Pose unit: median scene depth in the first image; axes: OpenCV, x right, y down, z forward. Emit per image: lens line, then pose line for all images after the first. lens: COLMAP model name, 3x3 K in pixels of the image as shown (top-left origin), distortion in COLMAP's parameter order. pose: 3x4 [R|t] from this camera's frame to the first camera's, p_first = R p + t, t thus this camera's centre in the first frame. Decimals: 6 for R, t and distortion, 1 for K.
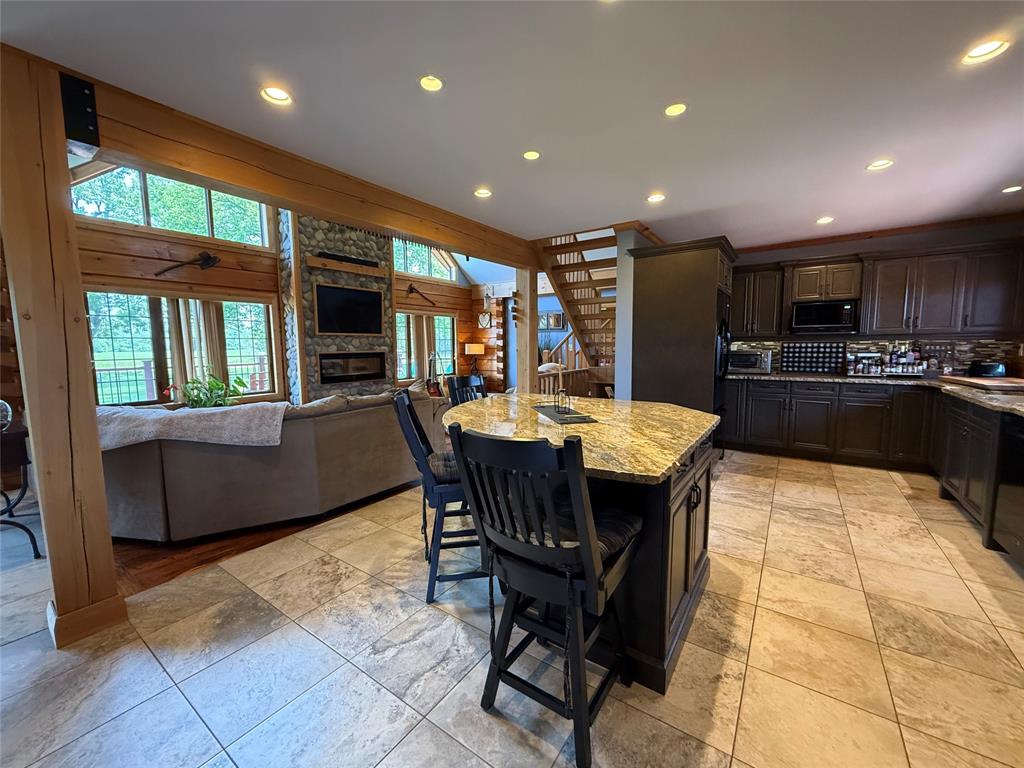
lens RADIAL K [[413.1, 0, 512.0], [0, 413.1, 384.0], [0, 0, 1]] dist [0.001520, 0.000110]
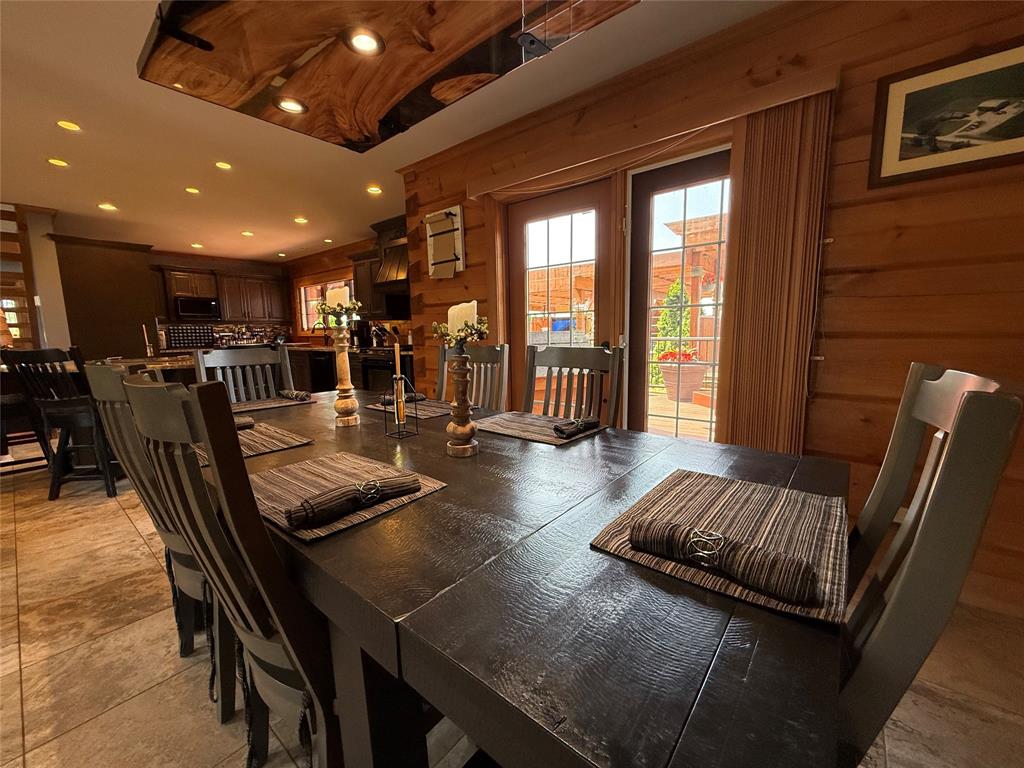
lens RADIAL K [[413.1, 0, 512.0], [0, 413.1, 384.0], [0, 0, 1]] dist [0.001520, 0.000110]
pose [[0.077926, -0.118039, 0.989947, -0.687243], [0.110585, 0.987862, 0.109086, 0.071469], [-0.990807, 0.100973, 0.090034, -0.236570]]
